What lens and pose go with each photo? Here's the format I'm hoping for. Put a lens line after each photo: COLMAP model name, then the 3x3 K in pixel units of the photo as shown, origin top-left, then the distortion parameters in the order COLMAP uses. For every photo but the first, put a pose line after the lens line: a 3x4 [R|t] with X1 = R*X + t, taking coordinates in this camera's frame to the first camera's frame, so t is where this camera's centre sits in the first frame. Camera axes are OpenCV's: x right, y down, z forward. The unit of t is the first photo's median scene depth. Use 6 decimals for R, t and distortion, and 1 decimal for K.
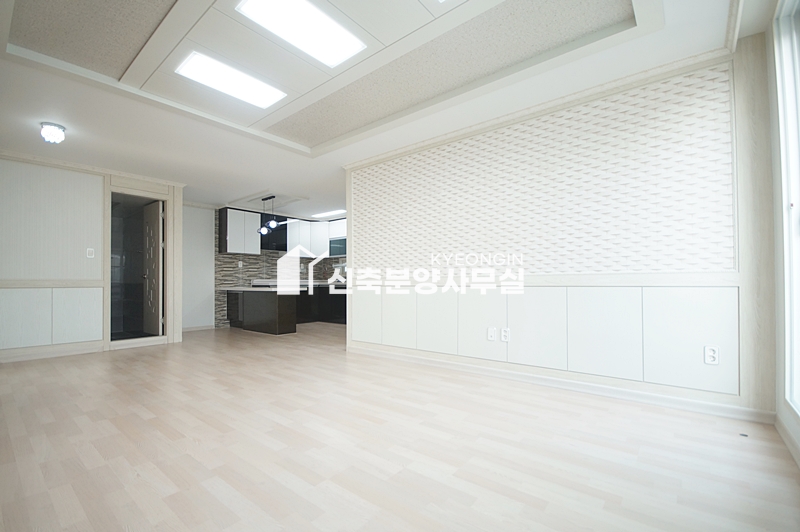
lens RADIAL K [[351.6, 0, 396.9], [0, 351.6, 270.9], [0, 0, 1]] dist [-0.000128, -0.001879]
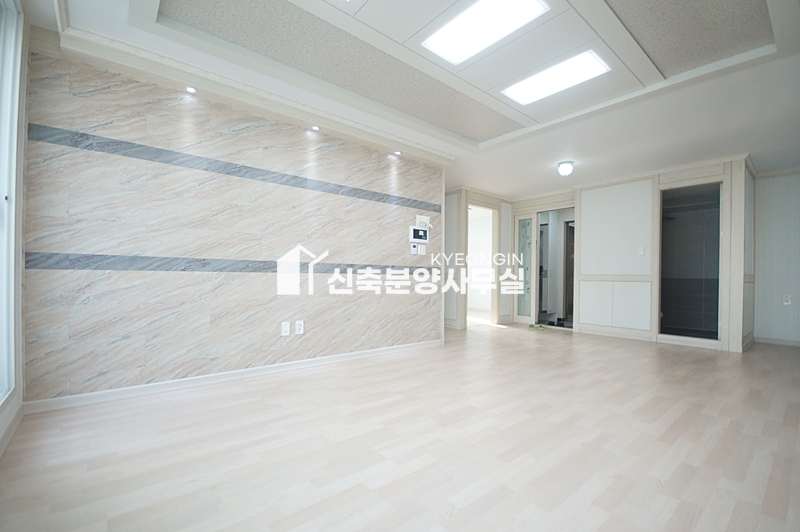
lens RADIAL K [[351.6, 0, 393.9], [0, 351.6, 269.8], [0, 0, 1]] dist [-0.000128, -0.001879]
pose [[-0.174755, -0.010636, -0.984554, 0.445872], [0.018369, 0.999732, -0.014060, 0.013103], [0.984441, -0.020543, -0.174513, 0.525701]]
